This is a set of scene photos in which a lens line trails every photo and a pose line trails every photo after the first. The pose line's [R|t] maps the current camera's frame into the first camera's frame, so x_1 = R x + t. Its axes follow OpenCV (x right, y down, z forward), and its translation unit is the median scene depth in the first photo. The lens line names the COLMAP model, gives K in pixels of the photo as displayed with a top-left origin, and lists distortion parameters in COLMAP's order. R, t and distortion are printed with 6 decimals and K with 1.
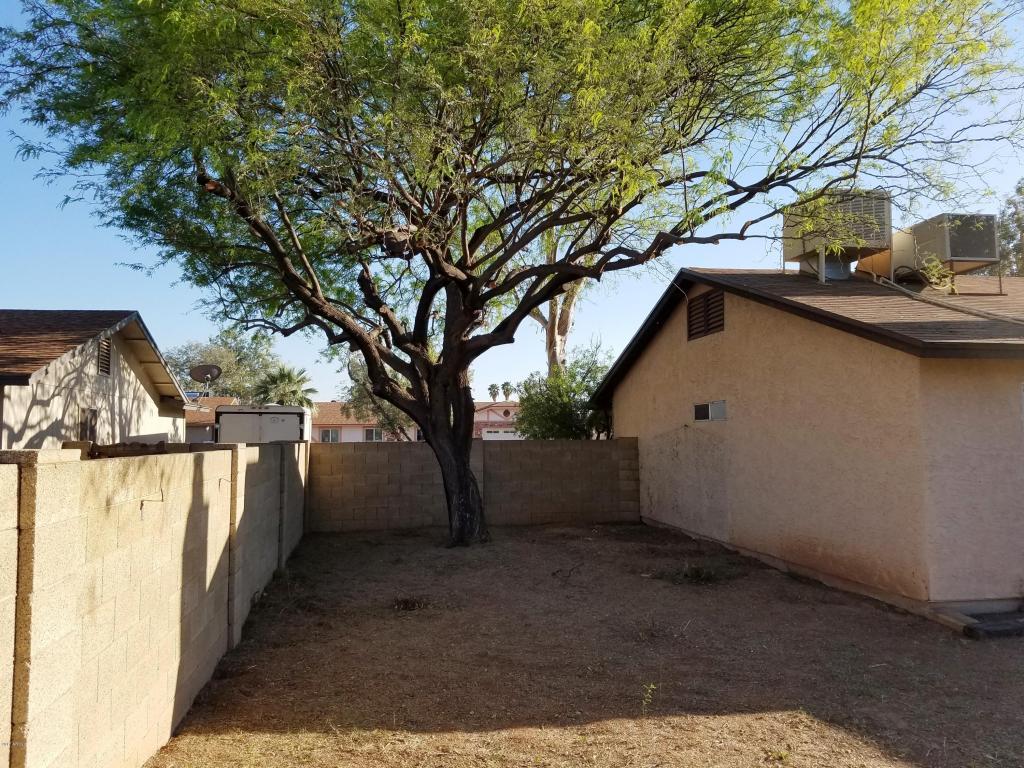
lens RADIAL K [[794.1, 0, 509.3], [0, 794.1, 392.7], [0, 0, 1]] dist [0.073524, -0.094549]
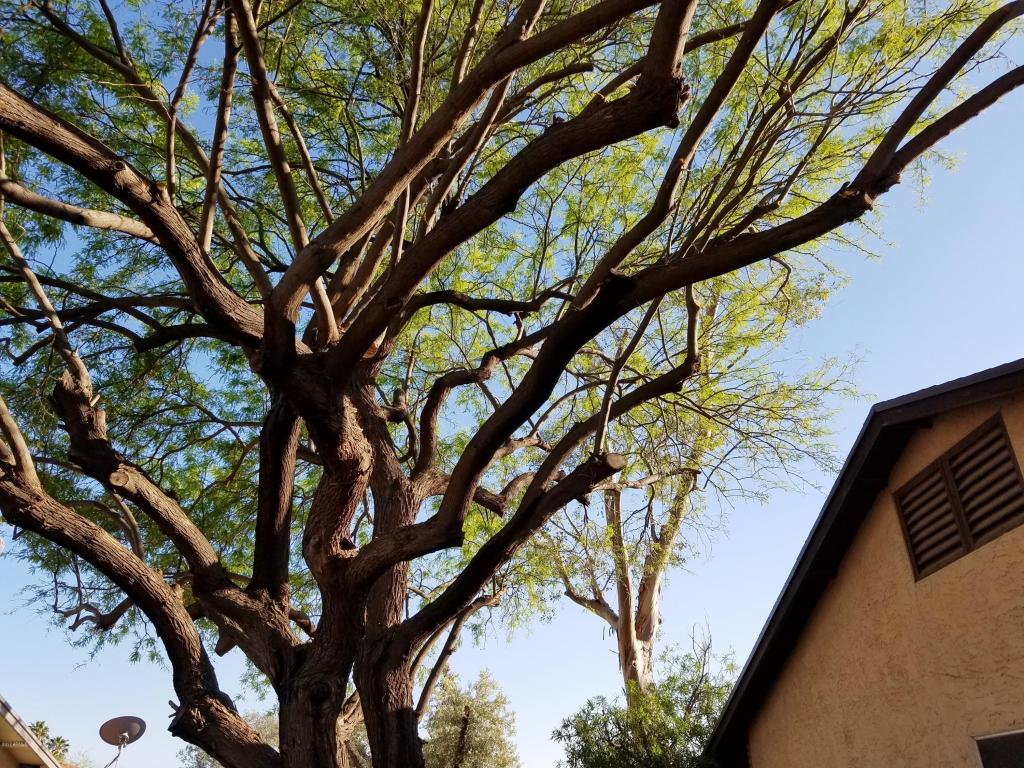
lens RADIAL K [[794.1, 0, 509.3], [0, 794.1, 392.7], [0, 0, 1]] dist [0.073524, -0.094549]
pose [[0.992932, -0.071960, -0.094377, 0.039402], [0.025202, 0.904922, -0.424830, 0.016410], [0.115974, 0.419449, 0.900340, 0.394043]]
